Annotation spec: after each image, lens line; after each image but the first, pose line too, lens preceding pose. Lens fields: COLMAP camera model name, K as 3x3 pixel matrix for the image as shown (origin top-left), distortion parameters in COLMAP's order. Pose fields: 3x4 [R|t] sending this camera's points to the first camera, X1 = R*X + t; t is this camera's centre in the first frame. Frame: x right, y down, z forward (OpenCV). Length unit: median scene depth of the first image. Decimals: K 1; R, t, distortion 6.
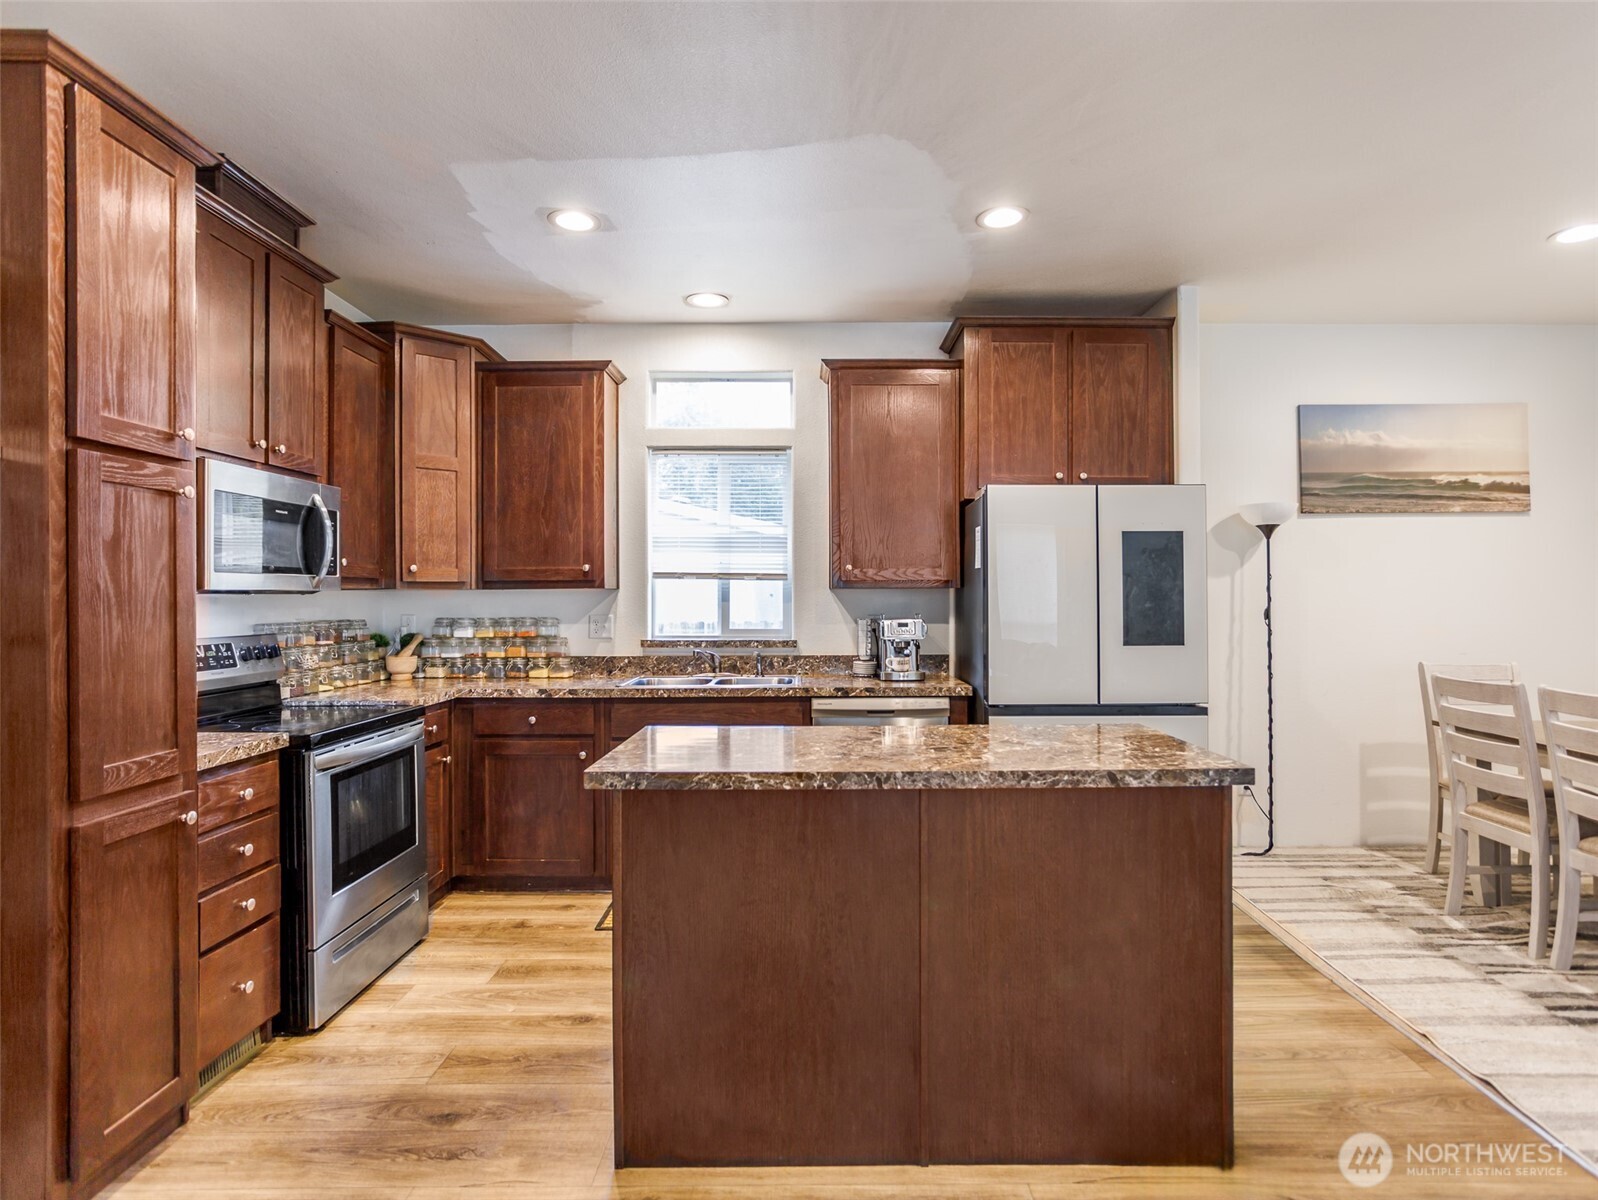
lens RADIAL K [[883.2, 0, 768.0], [0, 883.2, 592.9], [0, 0, 1]] dist [-0.041049, 0.024659]
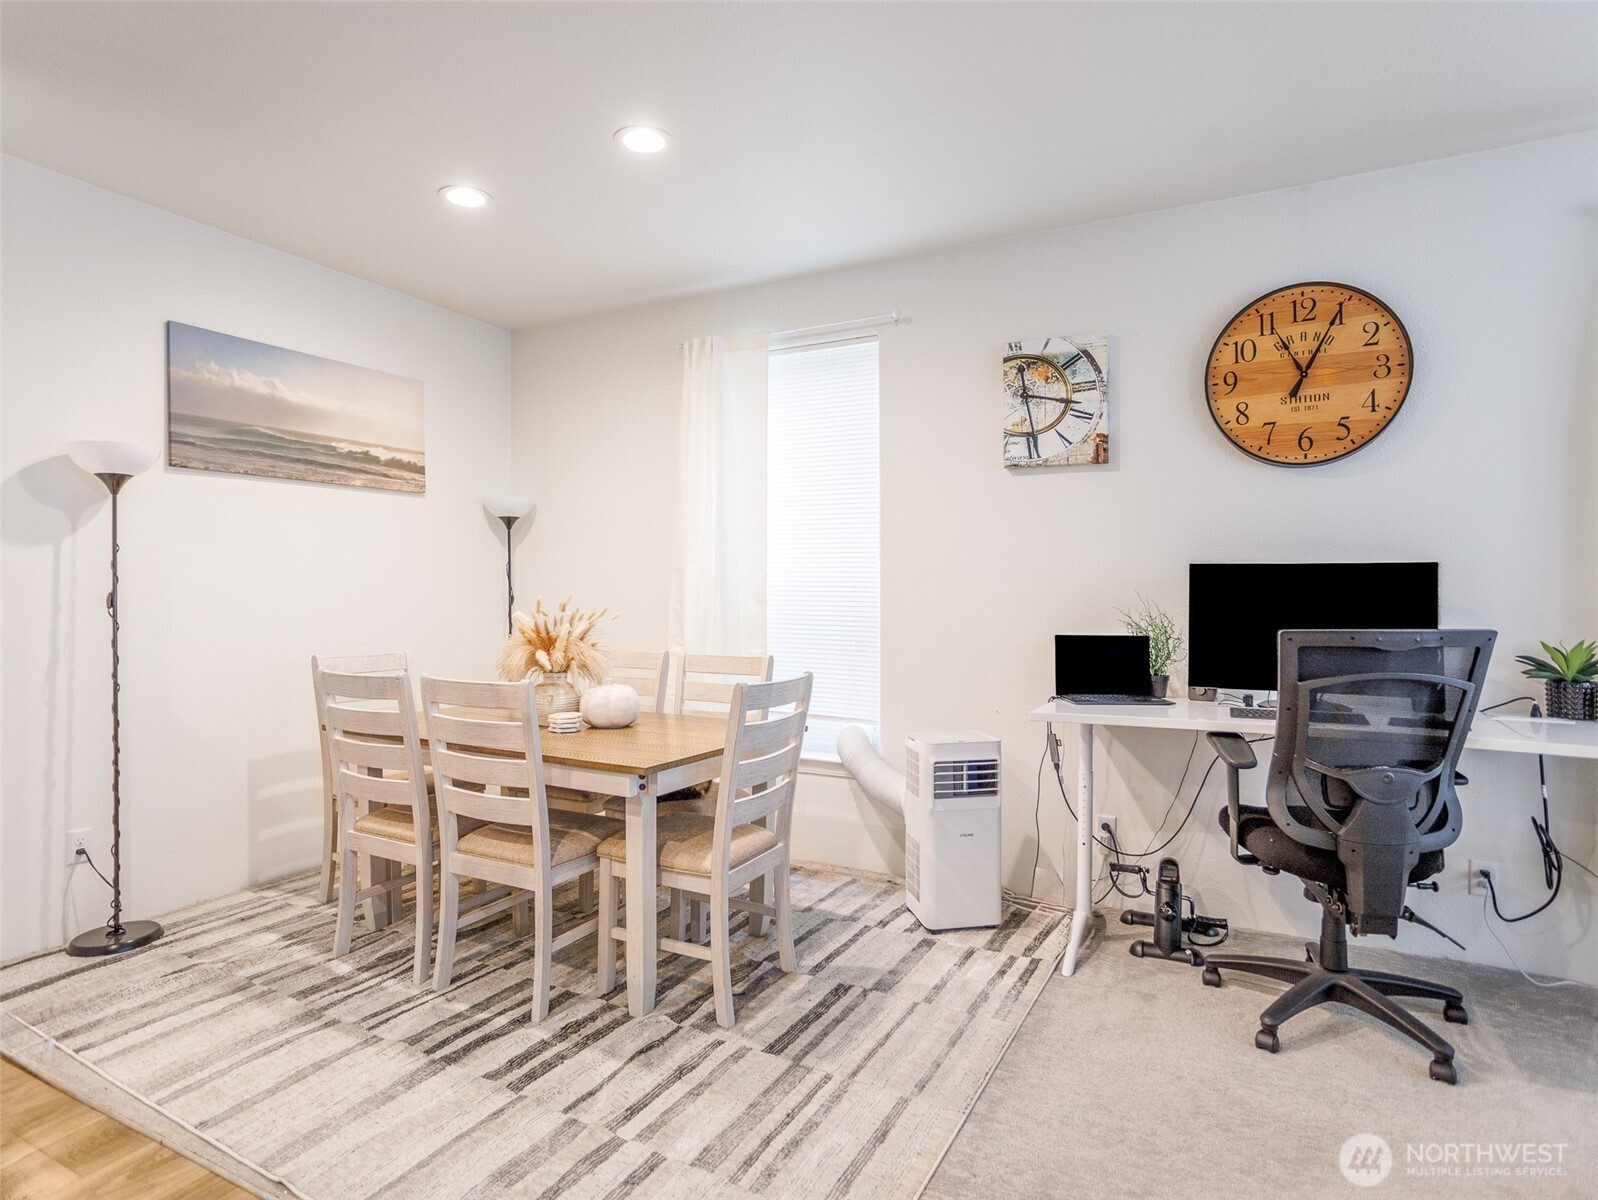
lens RADIAL K [[883.2, 0, 815.3], [0, 883.2, 587.9], [0, 0, 1]] dist [-0.041049, 0.024659]
pose [[0.433120, 0.005946, 0.901316, 0.193926], [-0.002894, 0.999982, -0.005206, 0.017025], [-0.901331, -0.000354, 0.433130, 0.191769]]
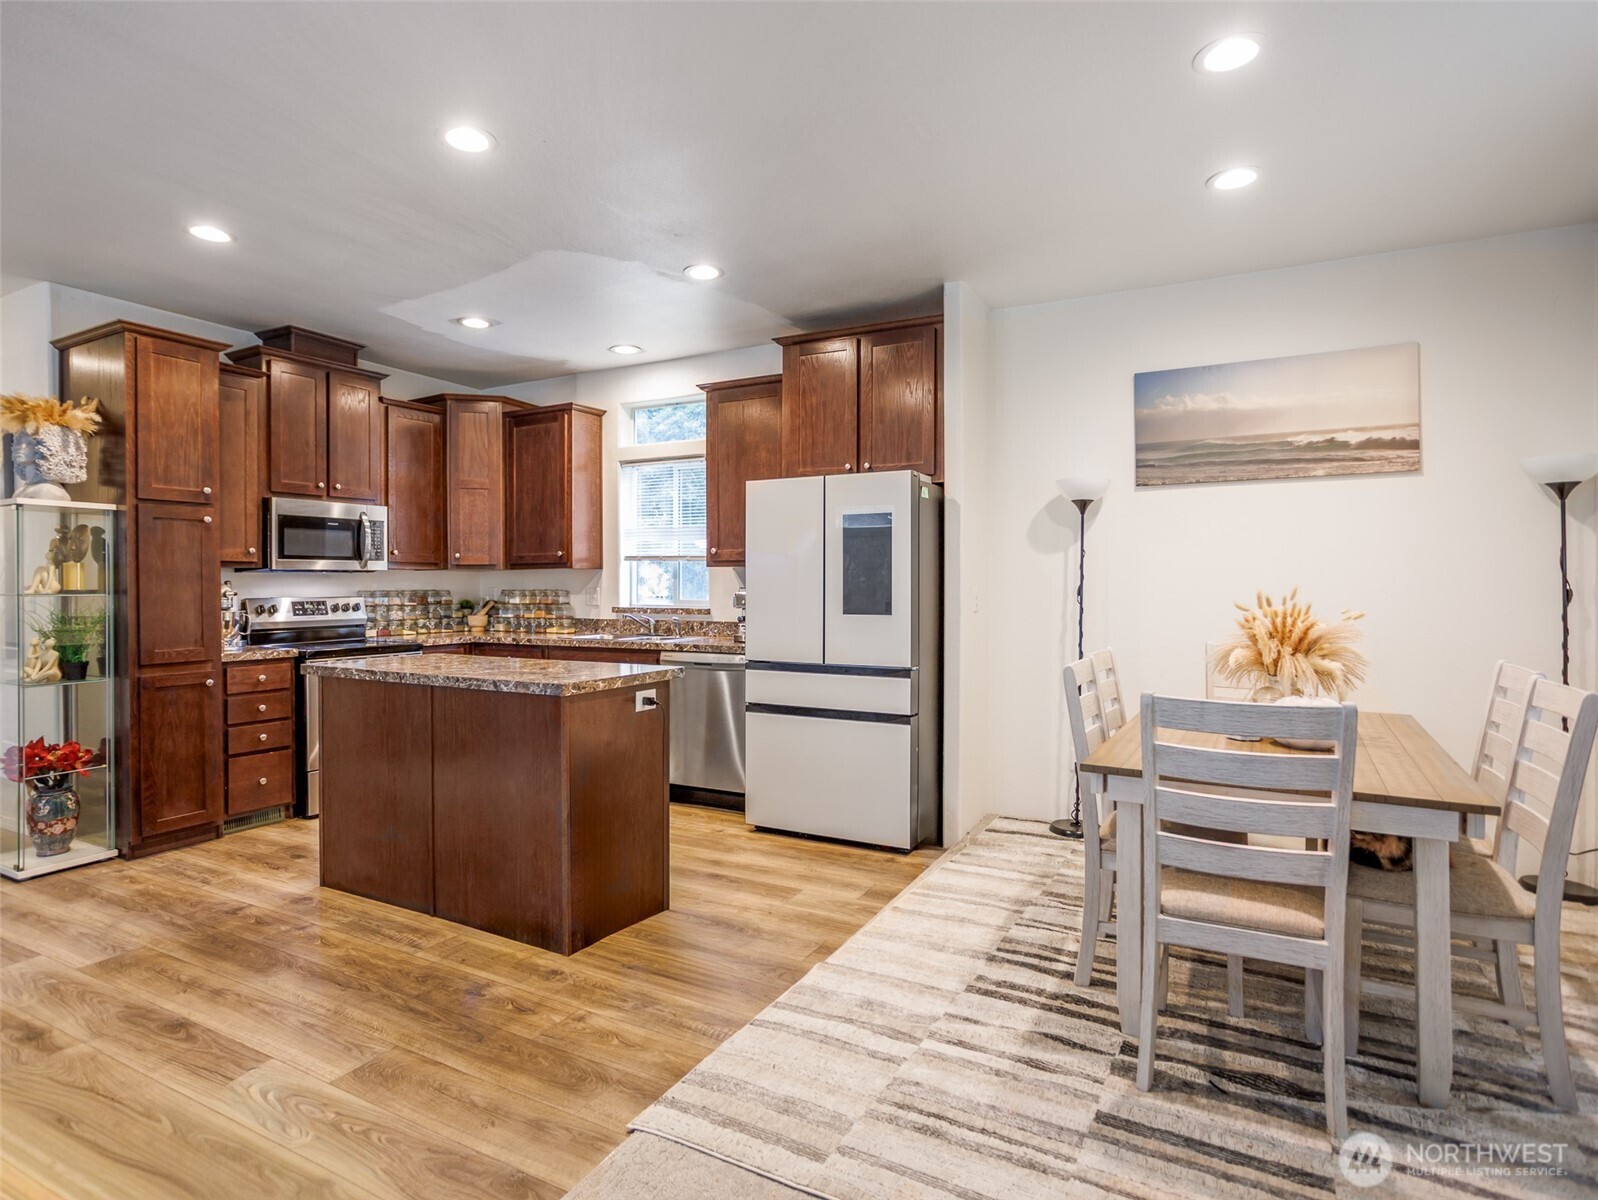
lens RADIAL K [[883.2, 0, 733.5], [0, 883.2, 591.0], [0, 0, 1]] dist [-0.041049, 0.024659]
pose [[0.863358, 0.006988, -0.504544, 0.775478], [0.000575, 0.999890, 0.014833, 0.010671], [0.504592, -0.013096, 0.863258, -0.067376]]
